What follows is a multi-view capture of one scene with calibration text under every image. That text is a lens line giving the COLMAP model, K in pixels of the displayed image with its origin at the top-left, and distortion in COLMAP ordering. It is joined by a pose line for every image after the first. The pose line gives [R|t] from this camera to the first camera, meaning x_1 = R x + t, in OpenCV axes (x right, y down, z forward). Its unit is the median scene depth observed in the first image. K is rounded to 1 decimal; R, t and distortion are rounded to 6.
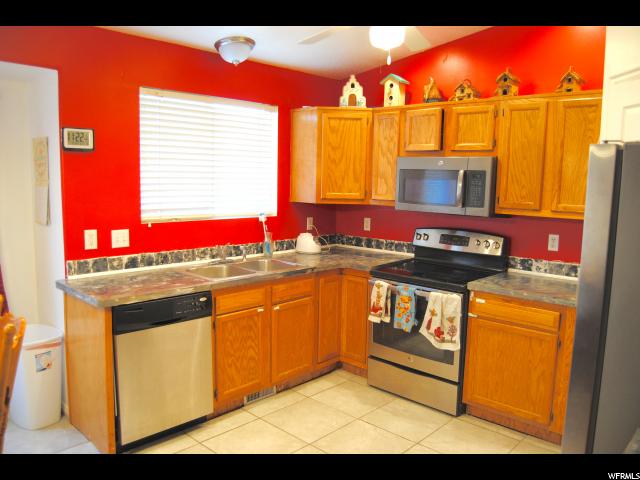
lens RADIAL K [[519.0, 0, 318.2], [0, 519.0, 239.3], [0, 0, 1]] dist [-0.056389, 0.011821]
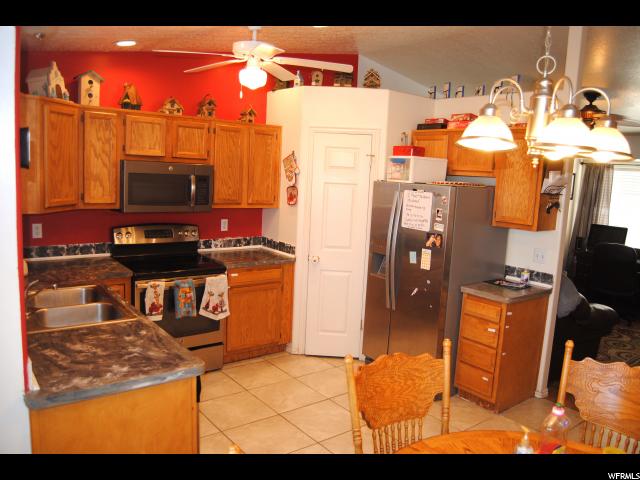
lens RADIAL K [[519.0, 0, 319.5], [0, 519.0, 239.5], [0, 0, 1]] dist [-0.056389, 0.011821]
pose [[0.155529, -0.150813, 0.976251, -0.795966], [0.067091, 0.987608, 0.141879, -0.124063], [-0.985550, 0.043431, 0.163719, 0.468037]]
